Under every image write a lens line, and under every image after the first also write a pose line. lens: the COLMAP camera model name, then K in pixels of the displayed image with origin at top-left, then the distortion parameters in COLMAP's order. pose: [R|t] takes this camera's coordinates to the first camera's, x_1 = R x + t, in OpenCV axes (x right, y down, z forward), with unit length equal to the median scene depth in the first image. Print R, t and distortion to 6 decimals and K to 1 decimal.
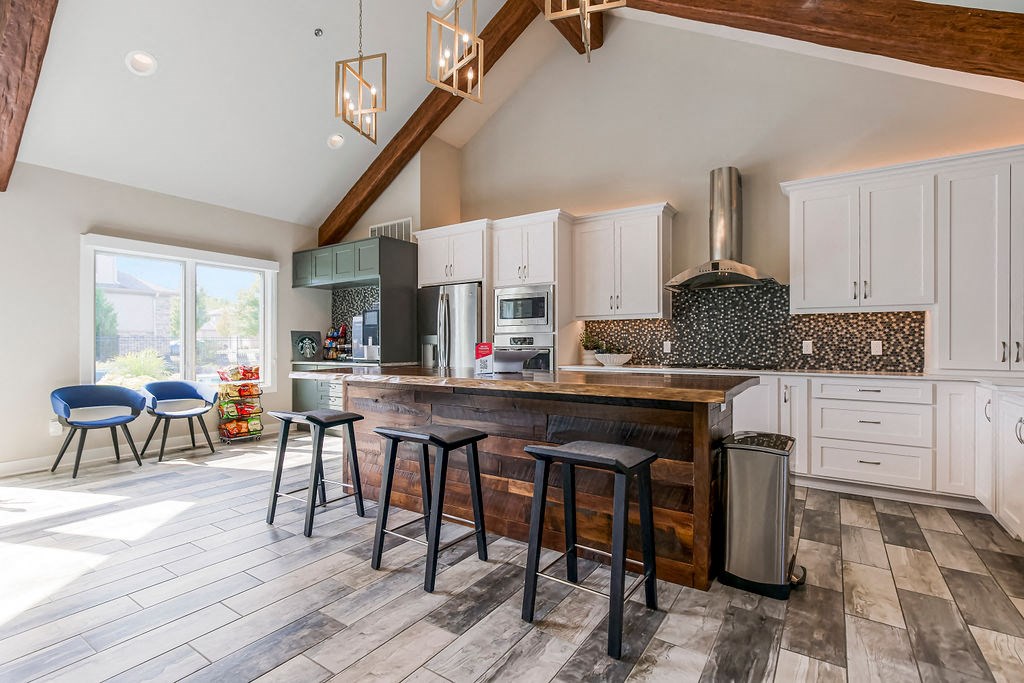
lens RADIAL K [[473.0, 0, 512.4], [0, 473.0, 342.2], [0, 0, 1]] dist [-0.002817, -0.000612]
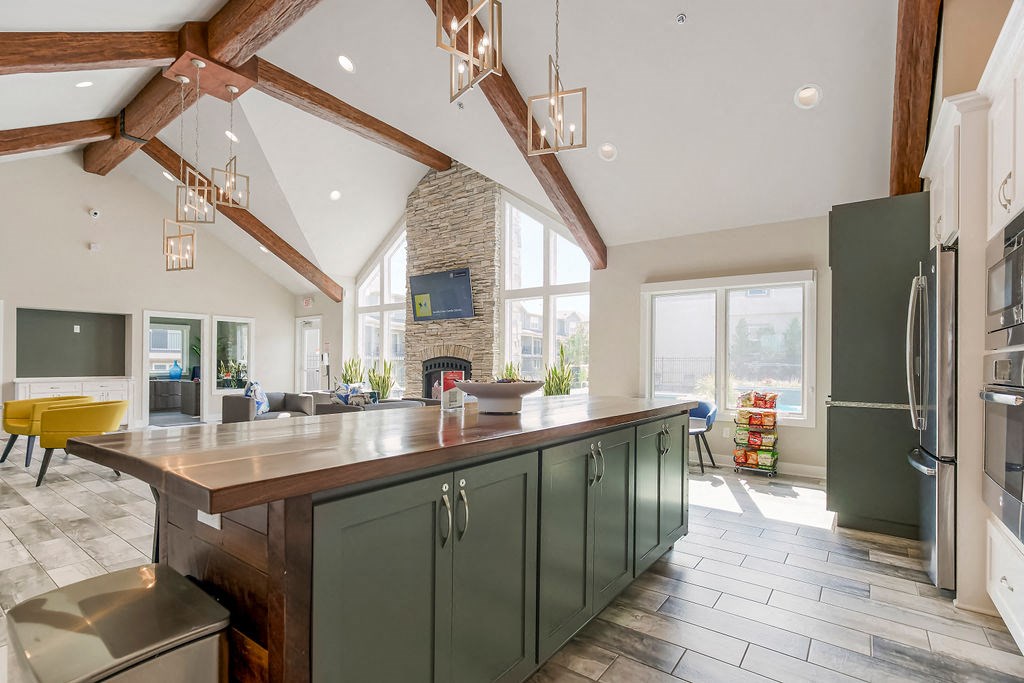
lens RADIAL K [[473.0, 0, 519.3], [0, 473.0, 361.8], [0, 0, 1]] dist [-0.002817, -0.000612]
pose [[-0.032903, -0.003148, -0.999454, 0.384992], [-0.015084, 0.999883, -0.002653, 0.000411], [0.999345, 0.014988, -0.032947, 0.586360]]
